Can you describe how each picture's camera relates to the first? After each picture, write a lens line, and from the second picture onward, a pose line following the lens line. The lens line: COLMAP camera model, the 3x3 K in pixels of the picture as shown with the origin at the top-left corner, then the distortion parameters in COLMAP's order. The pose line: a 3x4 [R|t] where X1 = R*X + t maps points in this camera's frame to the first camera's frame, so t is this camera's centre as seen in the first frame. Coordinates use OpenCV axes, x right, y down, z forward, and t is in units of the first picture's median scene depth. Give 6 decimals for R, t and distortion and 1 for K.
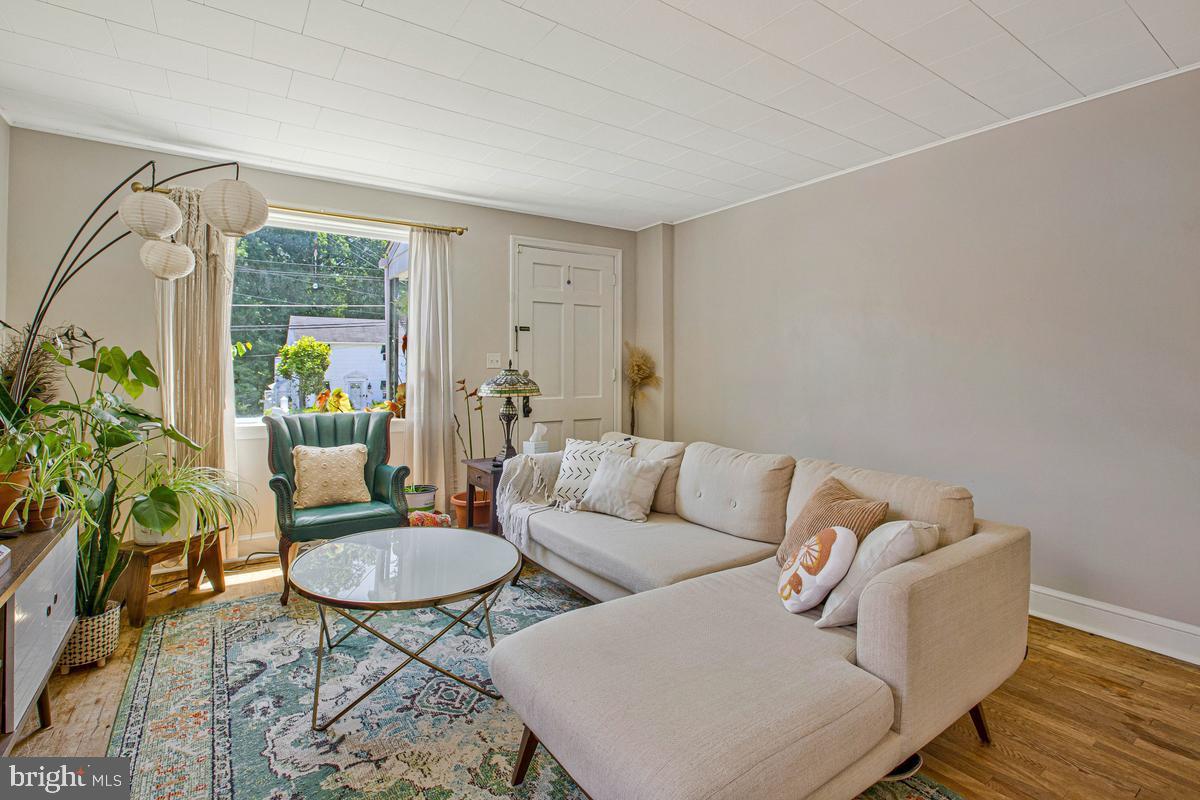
lens RADIAL K [[570.1, 0, 599.9], [0, 570.1, 370.3], [0, 0, 1]] dist [-0.031382, 0.000431]
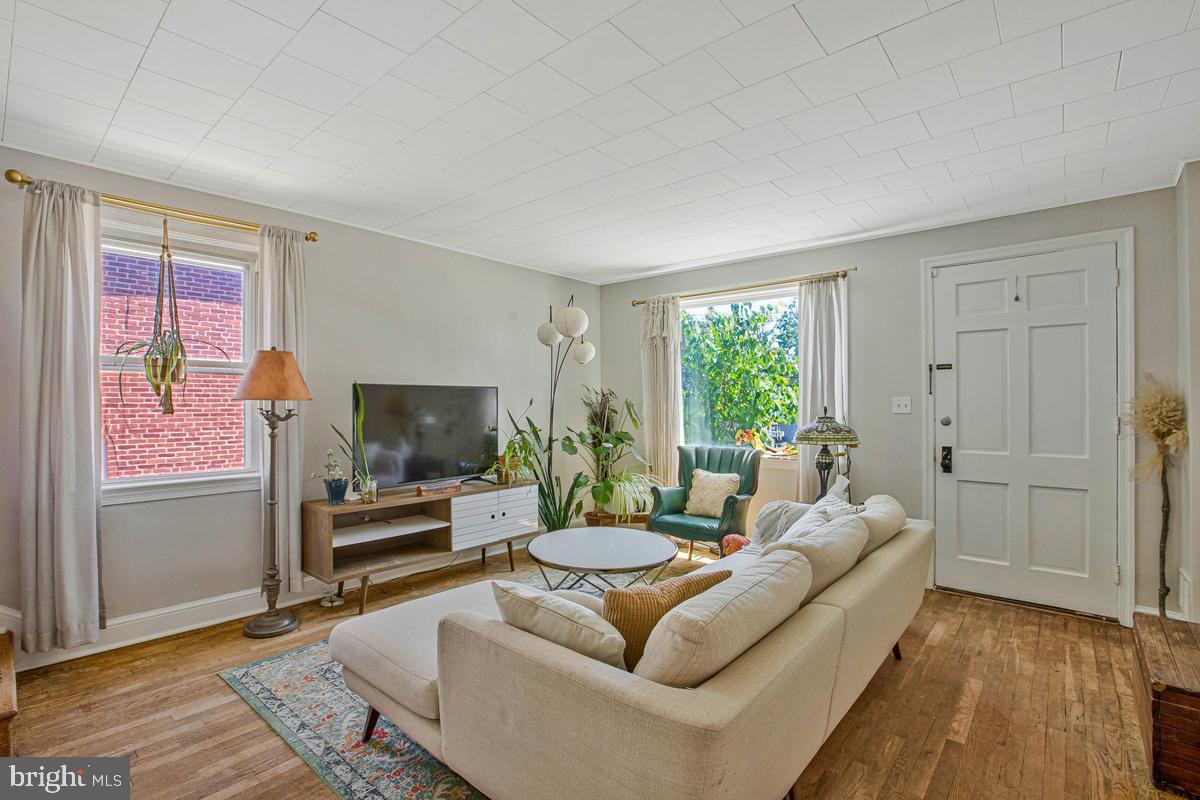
lens RADIAL K [[570.0, 0, 596.9], [0, 570.0, 429.5], [0, 0, 1]] dist [-0.004160, -0.000040]
pose [[0.274742, 0.044494, -0.960488, 0.609090], [-0.003560, 0.998969, 0.045258, -0.019895], [0.961511, -0.009015, 0.274617, 0.325434]]
